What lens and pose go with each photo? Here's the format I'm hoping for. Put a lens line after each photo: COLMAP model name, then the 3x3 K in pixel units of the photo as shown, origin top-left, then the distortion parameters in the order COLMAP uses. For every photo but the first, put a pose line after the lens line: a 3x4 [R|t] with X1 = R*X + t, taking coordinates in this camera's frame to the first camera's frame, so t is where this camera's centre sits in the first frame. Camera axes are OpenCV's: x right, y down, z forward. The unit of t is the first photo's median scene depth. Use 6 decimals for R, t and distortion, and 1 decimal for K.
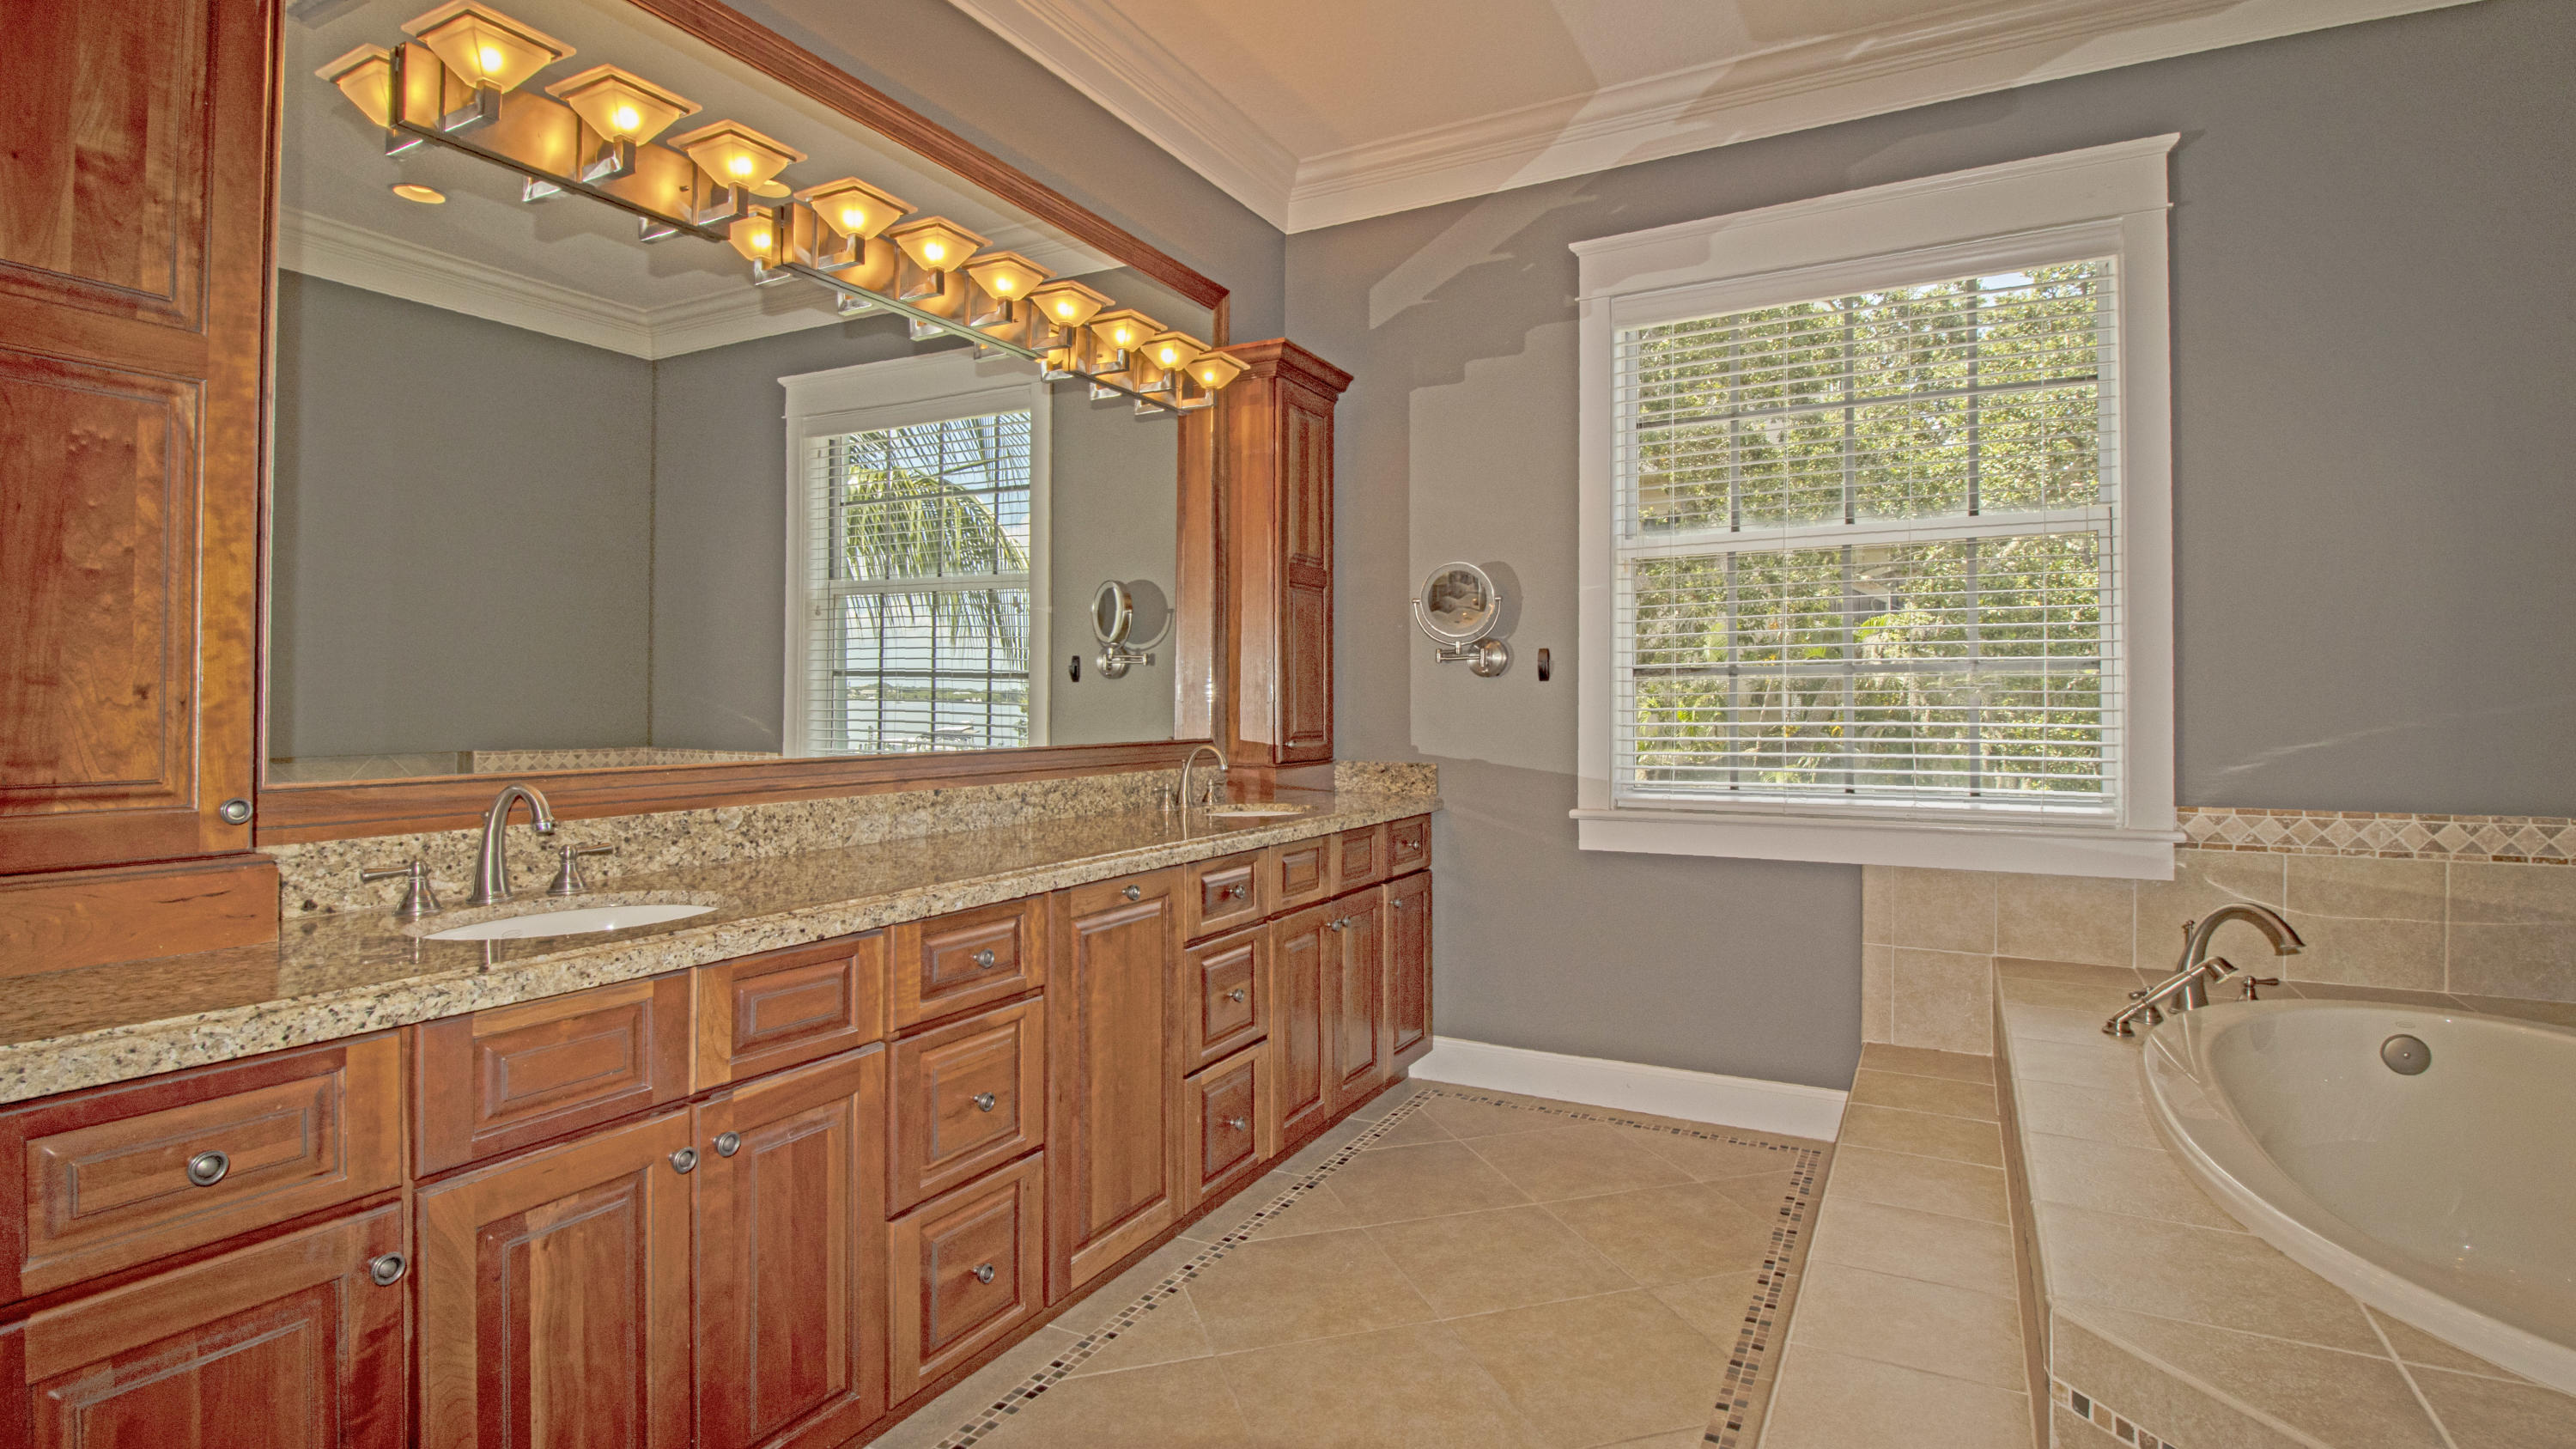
lens RADIAL K [[1239.4, 0, 1281.2], [0, 1239.4, 698.7], [0, 0, 1]] dist [-0.019562, -0.000199]
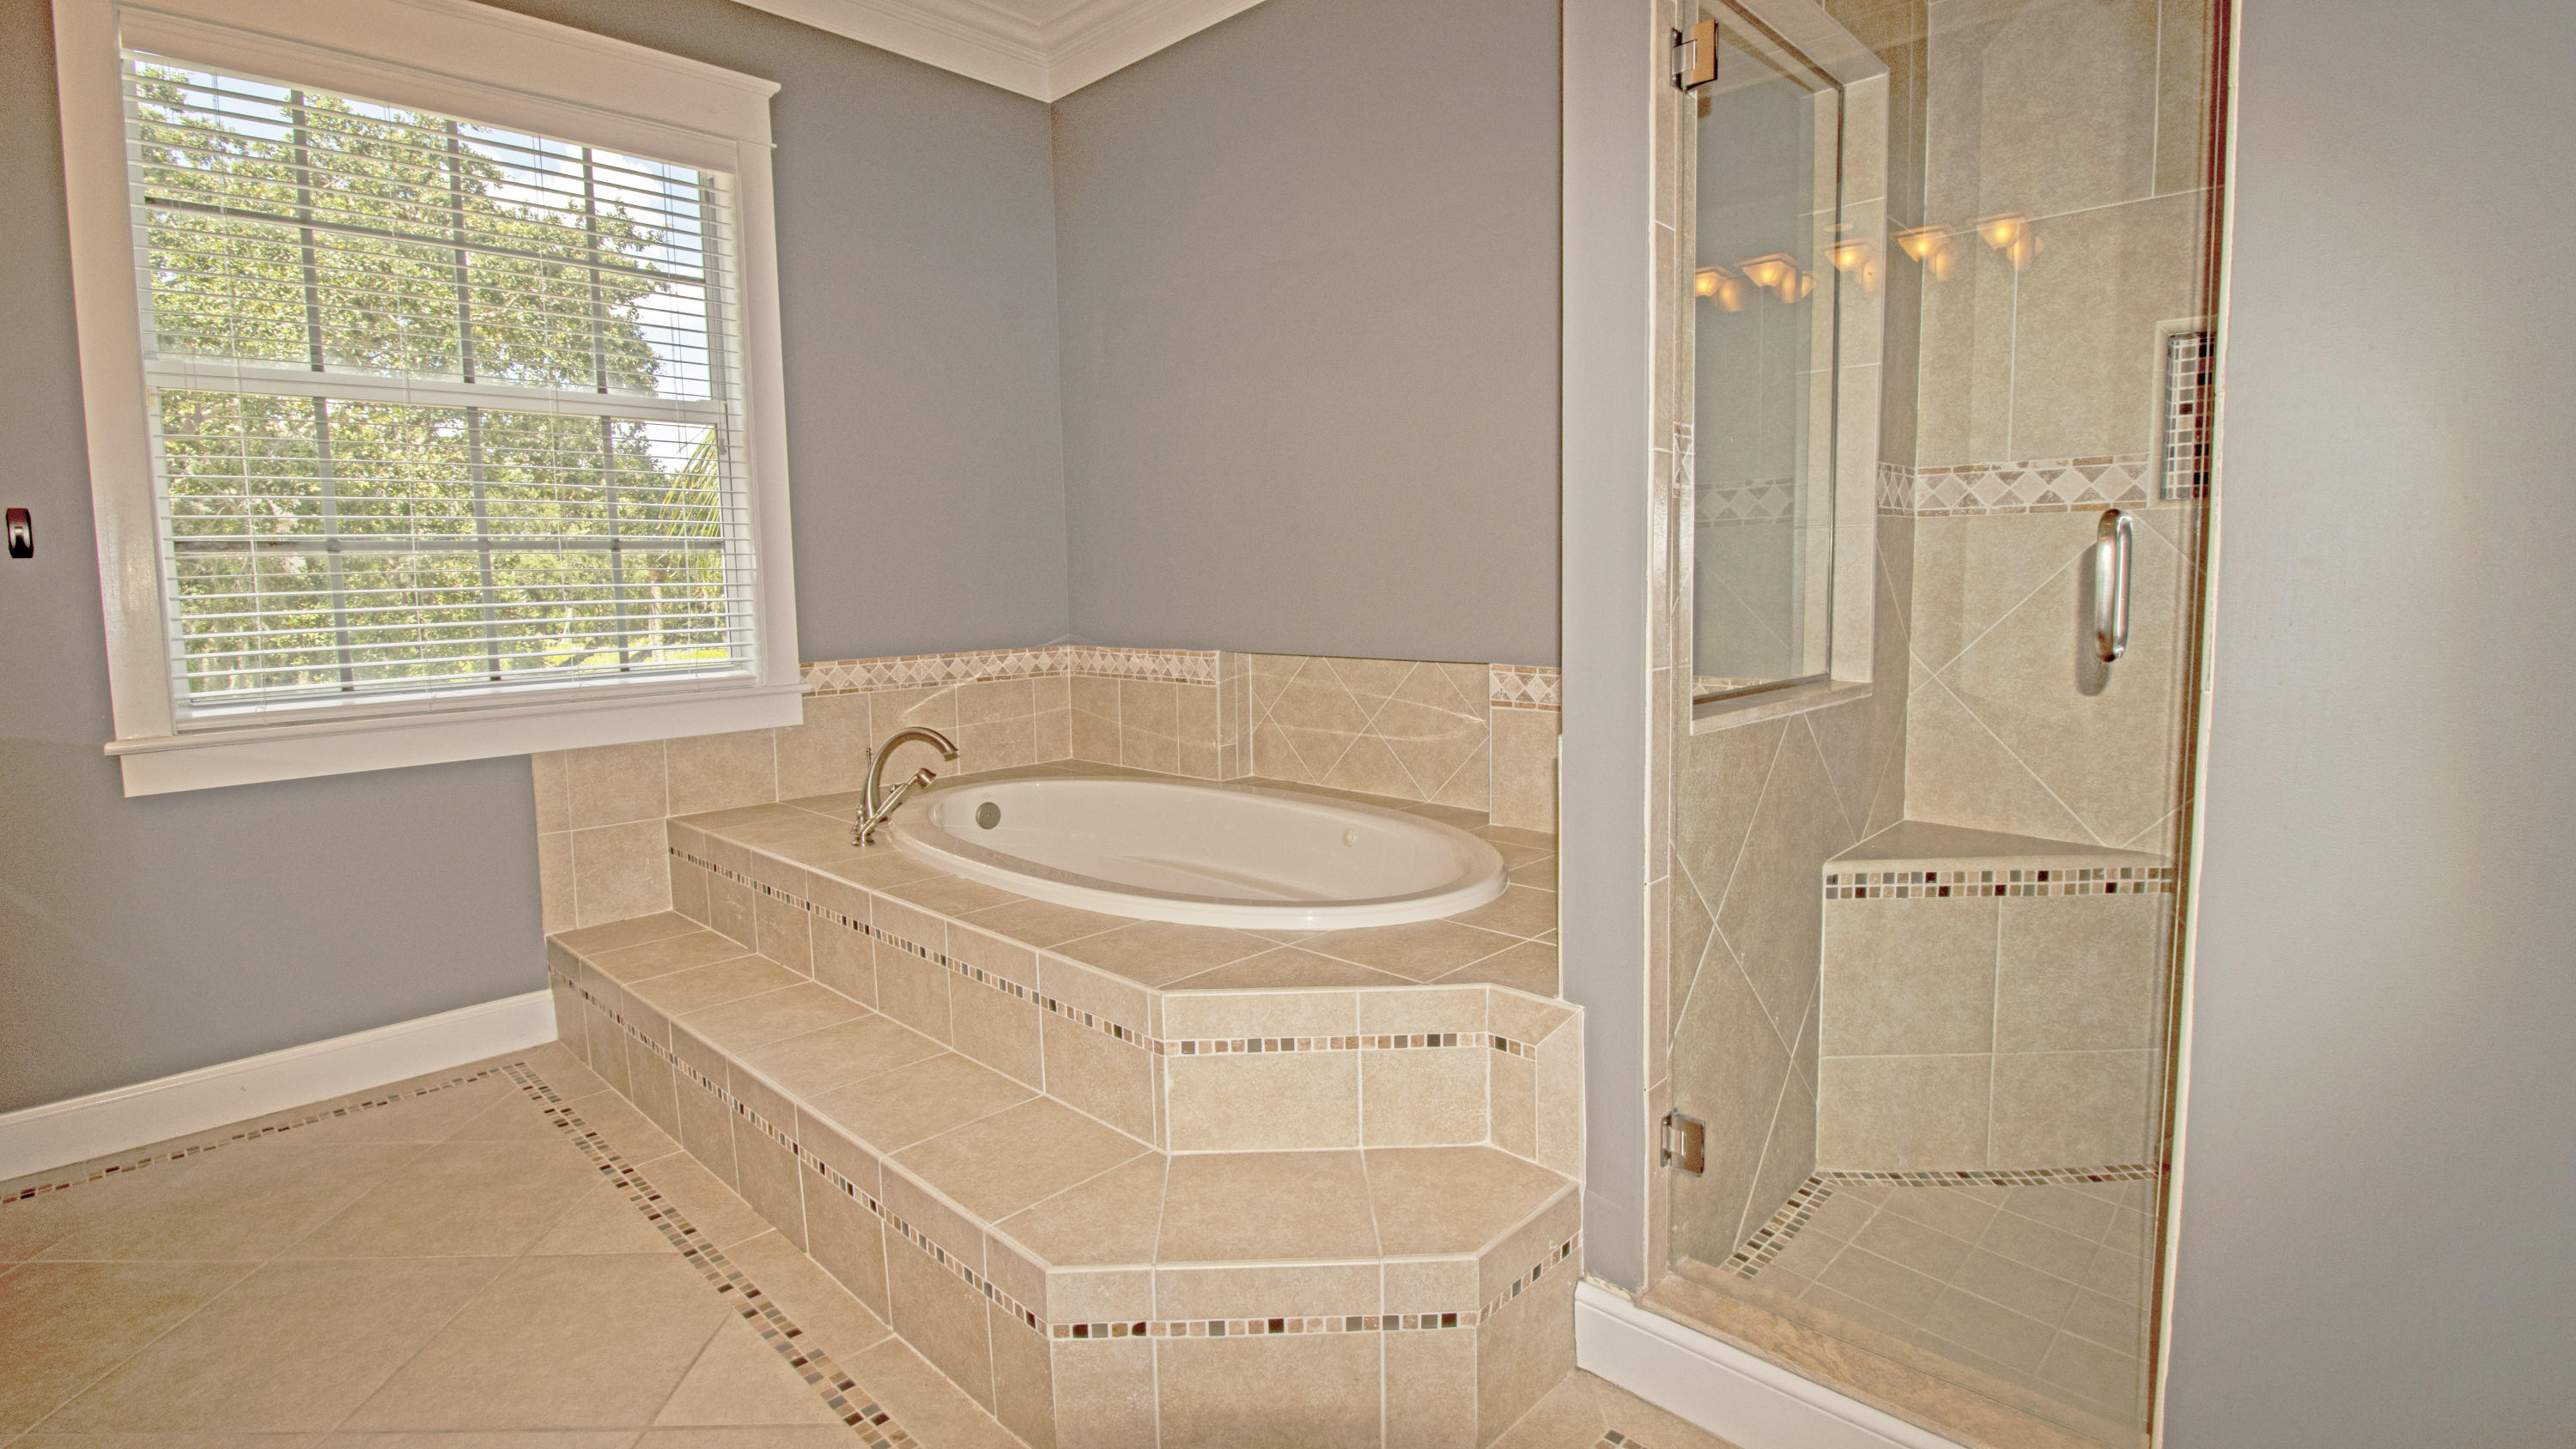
lens RADIAL K [[1202.4, 0, 1290.3], [0, 1202.4, 697.9], [0, 0, 1]] dist [0.001930, -0.012337]
pose [[0.256514, -0.105354, 0.960782, -0.293183], [0.012951, 0.994327, 0.105575, 0.002520], [-0.966454, -0.014639, 0.256423, 0.226606]]
